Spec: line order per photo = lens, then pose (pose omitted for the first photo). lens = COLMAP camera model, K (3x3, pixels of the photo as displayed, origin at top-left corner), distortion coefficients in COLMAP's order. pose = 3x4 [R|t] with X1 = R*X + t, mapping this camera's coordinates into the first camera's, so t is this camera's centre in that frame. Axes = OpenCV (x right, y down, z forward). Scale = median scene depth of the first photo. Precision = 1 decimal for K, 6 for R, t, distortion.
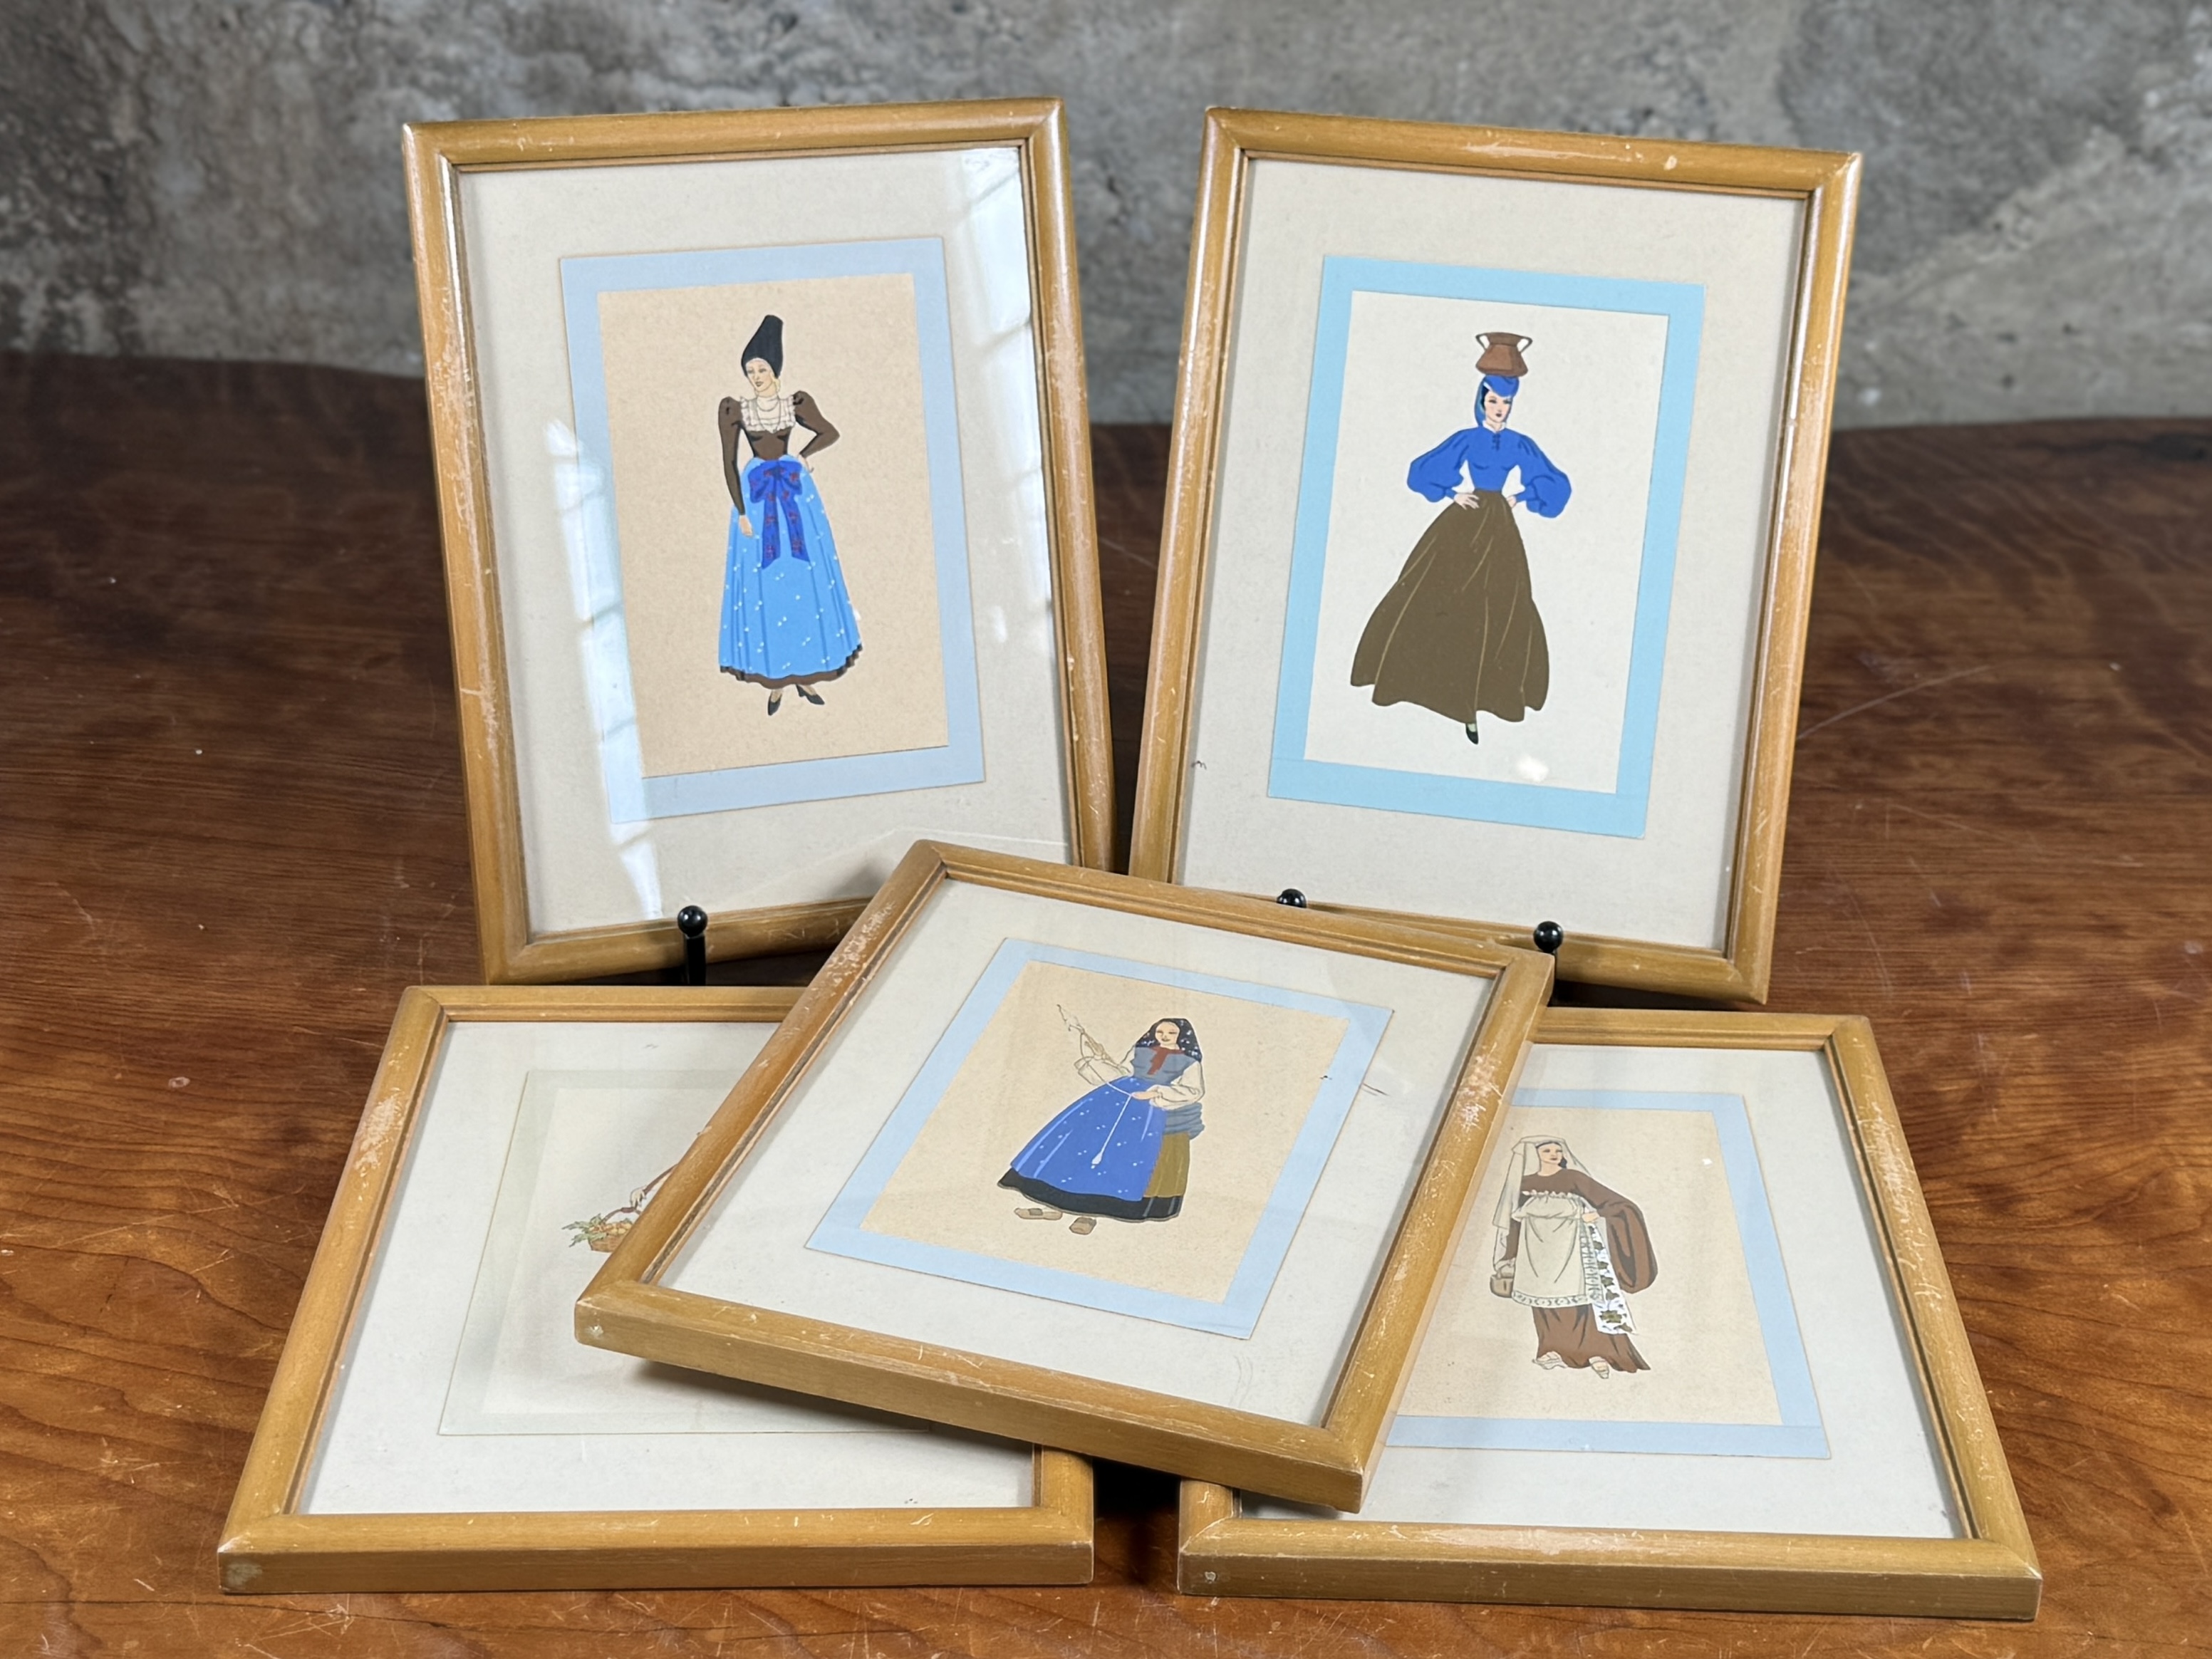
lens RADIAL K [[3518.5, 0, 1106.0], [0, 3518.5, 829.5], [0, 0, 1]] dist [0.109915, -0.082560]
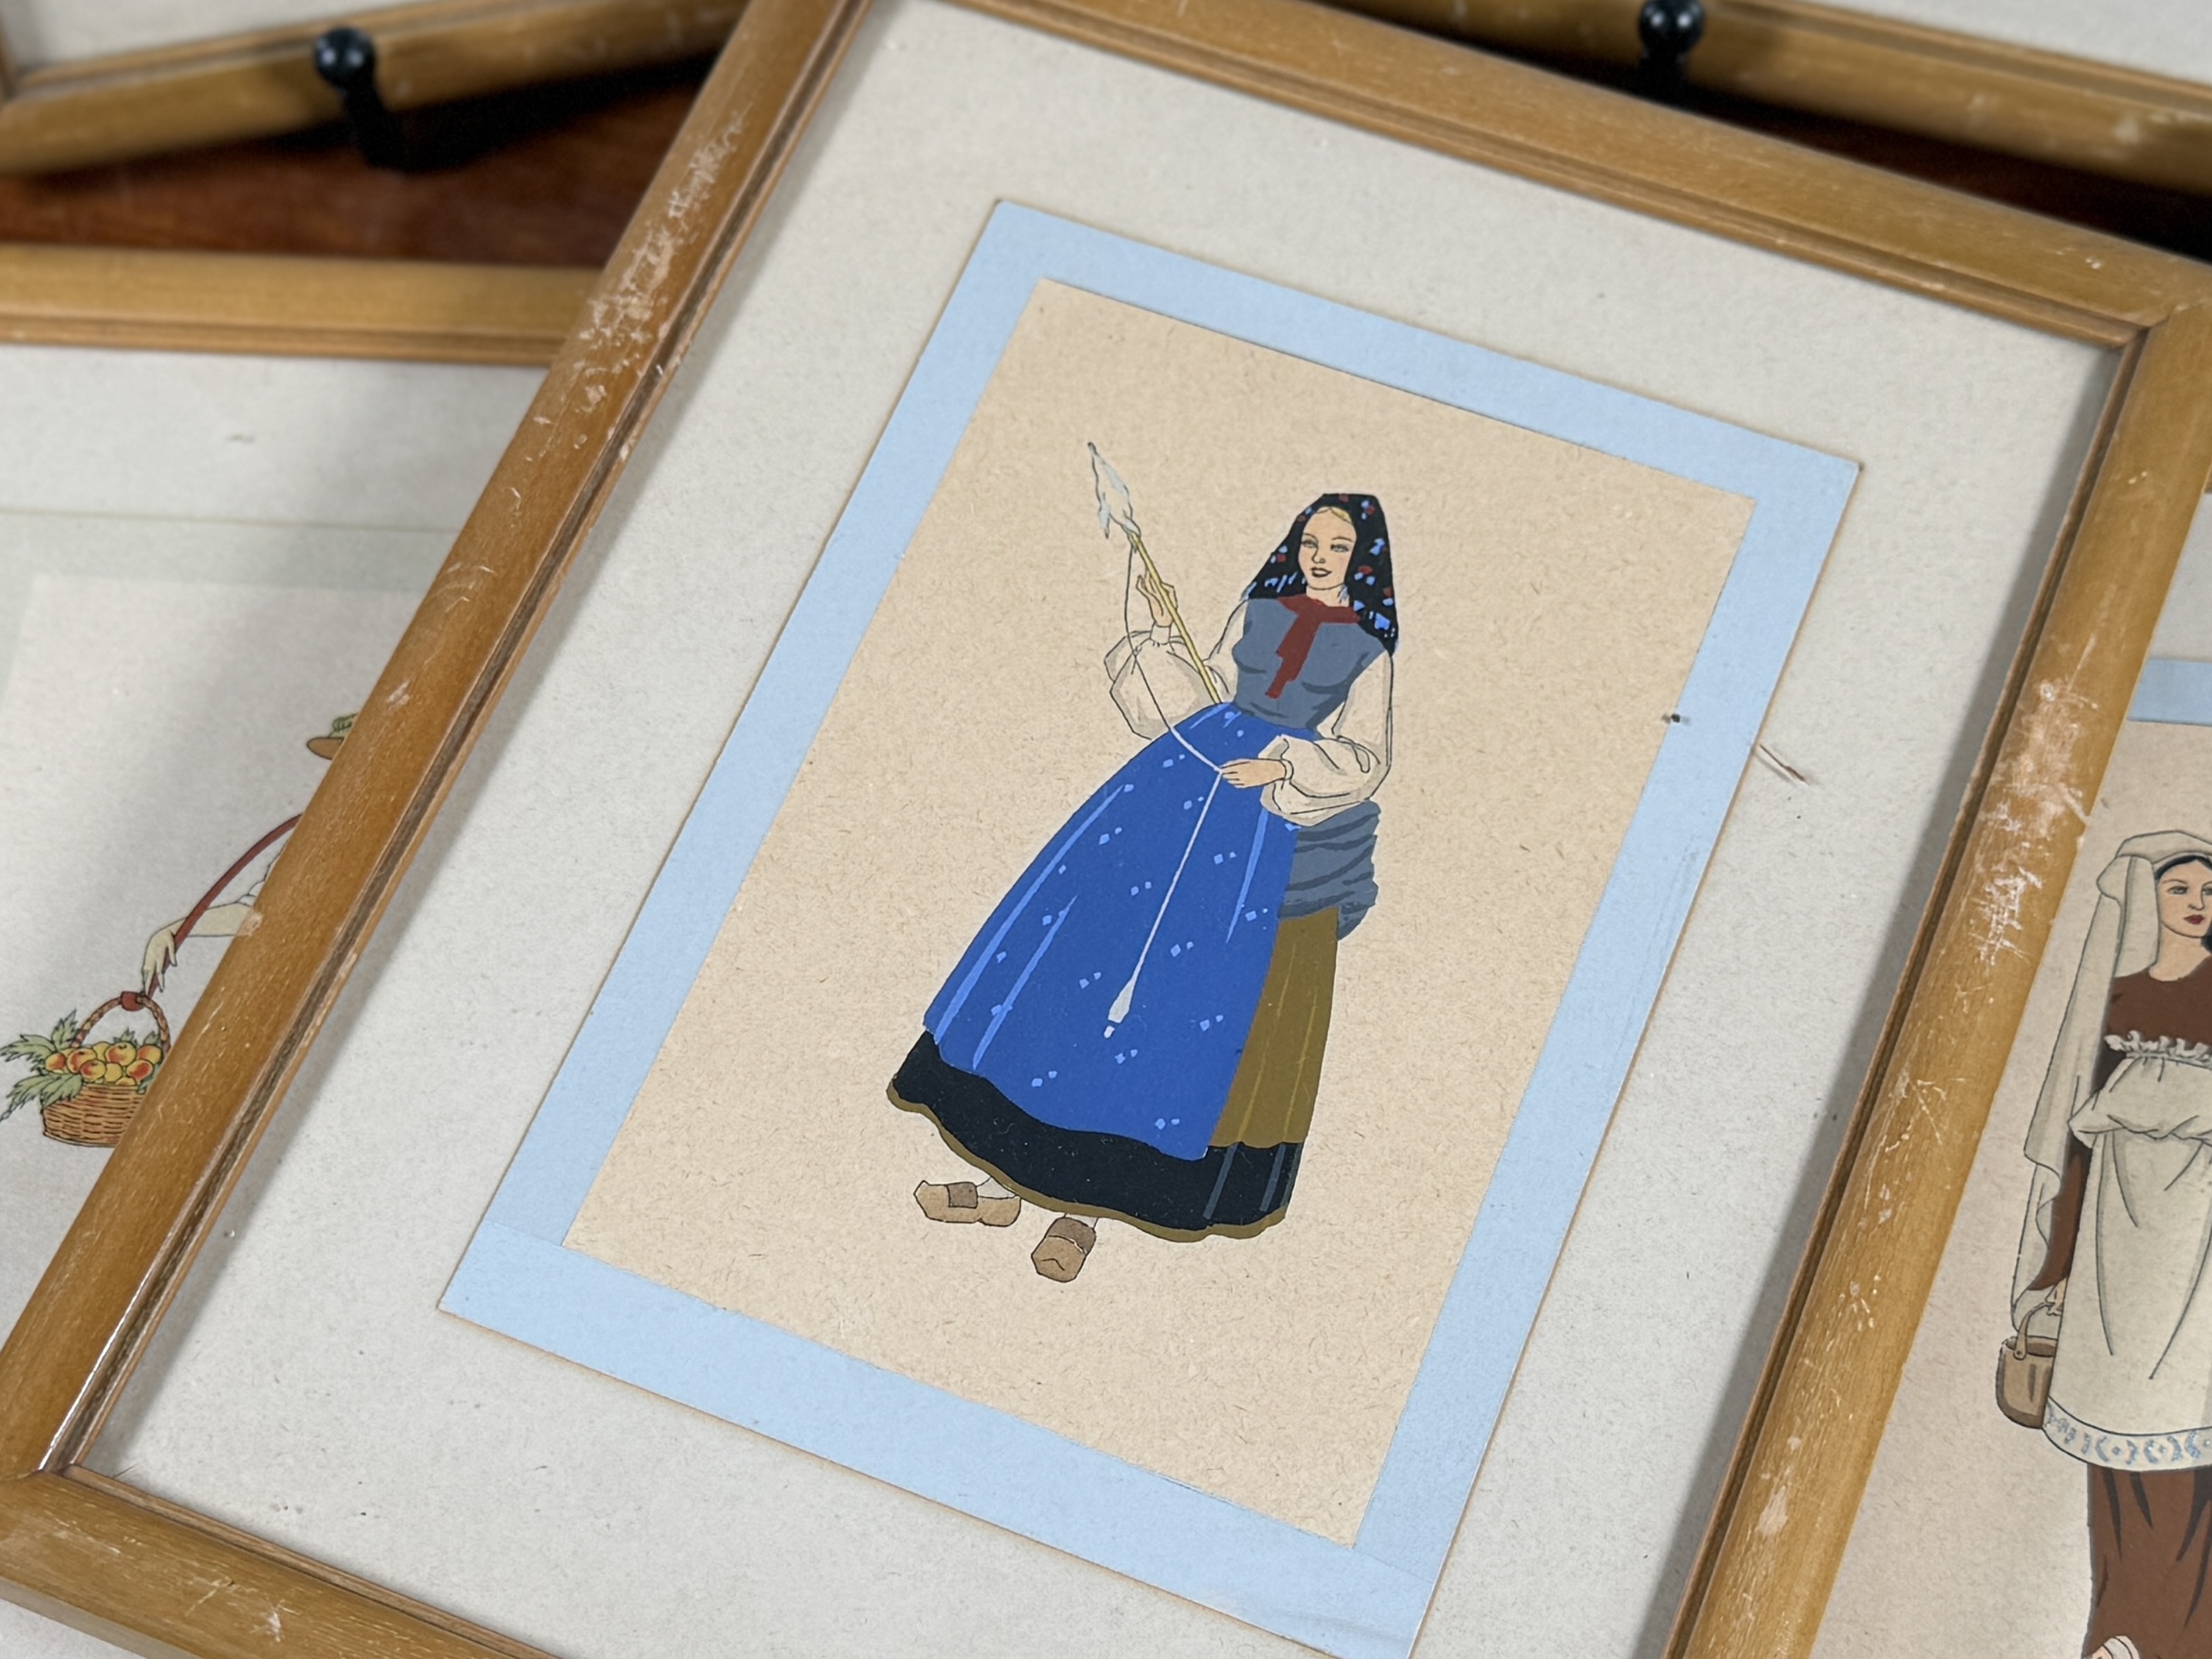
lens RADIAL K [[3518.2, 0, 1106.0], [0, 3518.2, 829.5], [0, 0, 1]] dist [0.109915, -0.082560]
pose [[0.989915, 0.050988, -0.132167, 0.051659], [0.037863, 0.803805, 0.593686, -0.182441], [0.136507, -0.592703, 0.793769, 0.645155]]
